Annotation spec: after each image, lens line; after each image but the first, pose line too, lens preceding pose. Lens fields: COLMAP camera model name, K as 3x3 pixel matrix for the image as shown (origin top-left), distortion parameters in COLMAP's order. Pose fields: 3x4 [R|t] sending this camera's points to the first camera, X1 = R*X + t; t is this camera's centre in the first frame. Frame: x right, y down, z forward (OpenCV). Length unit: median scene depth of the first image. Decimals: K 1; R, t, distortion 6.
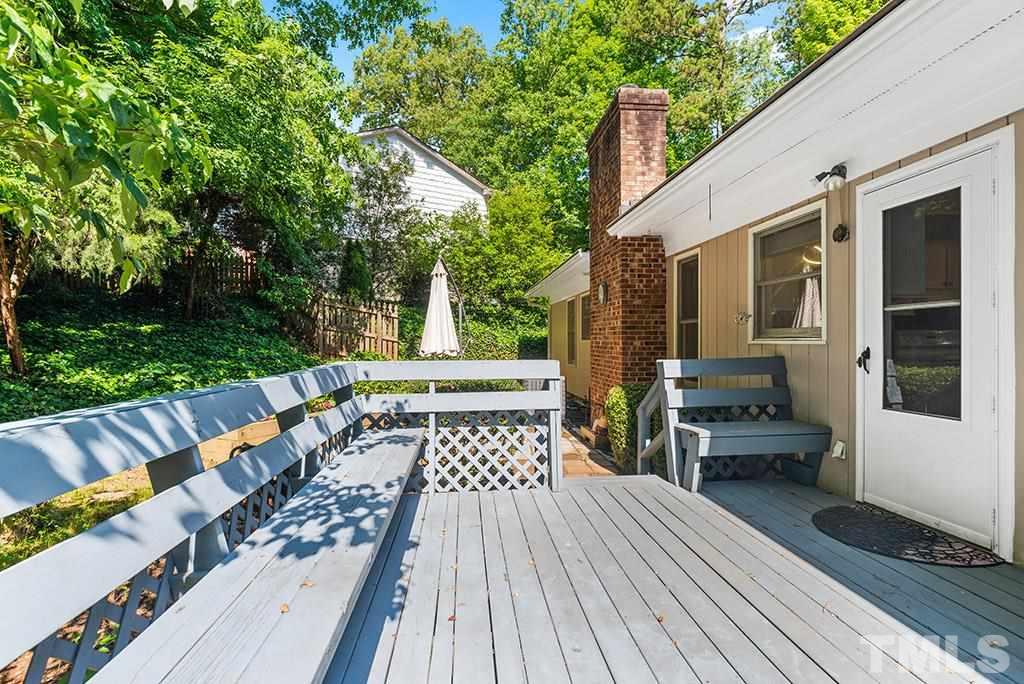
lens RADIAL K [[505.5, 0, 510.7], [0, 505.5, 341.5], [0, 0, 1]] dist [0.000014, -0.000896]
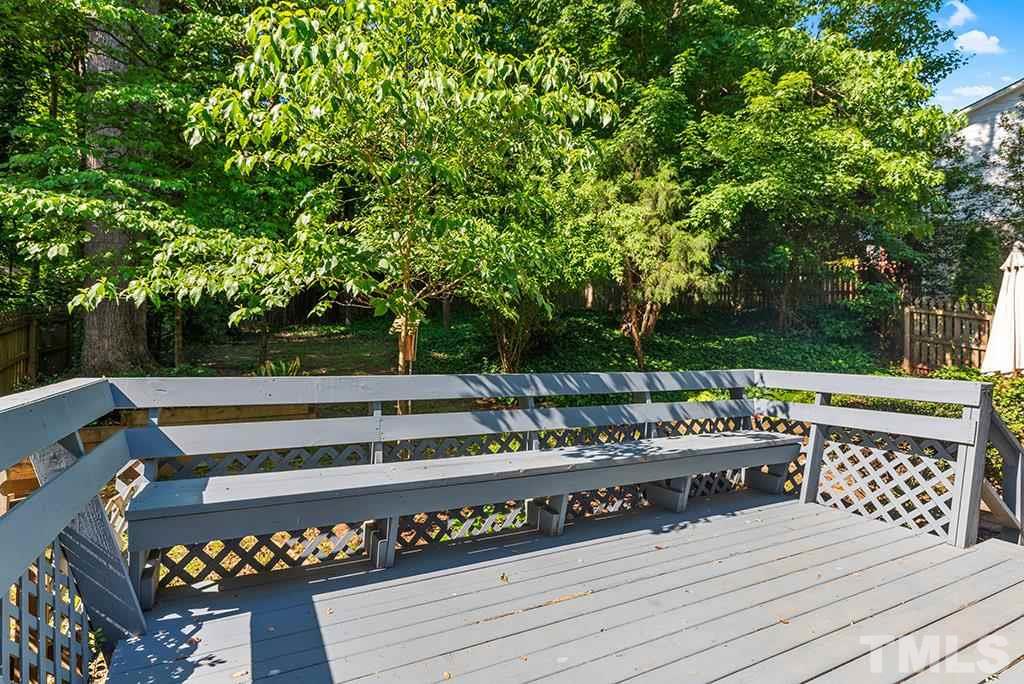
lens RADIAL K [[505.5, 0, 510.7], [0, 505.5, 341.5], [0, 0, 1]] dist [0.000014, -0.000896]
pose [[0.392102, 0.001813, -0.919920, 0.530895], [-0.020092, 0.999776, -0.006594, -0.005185], [0.919702, 0.021068, 0.392051, 0.039271]]
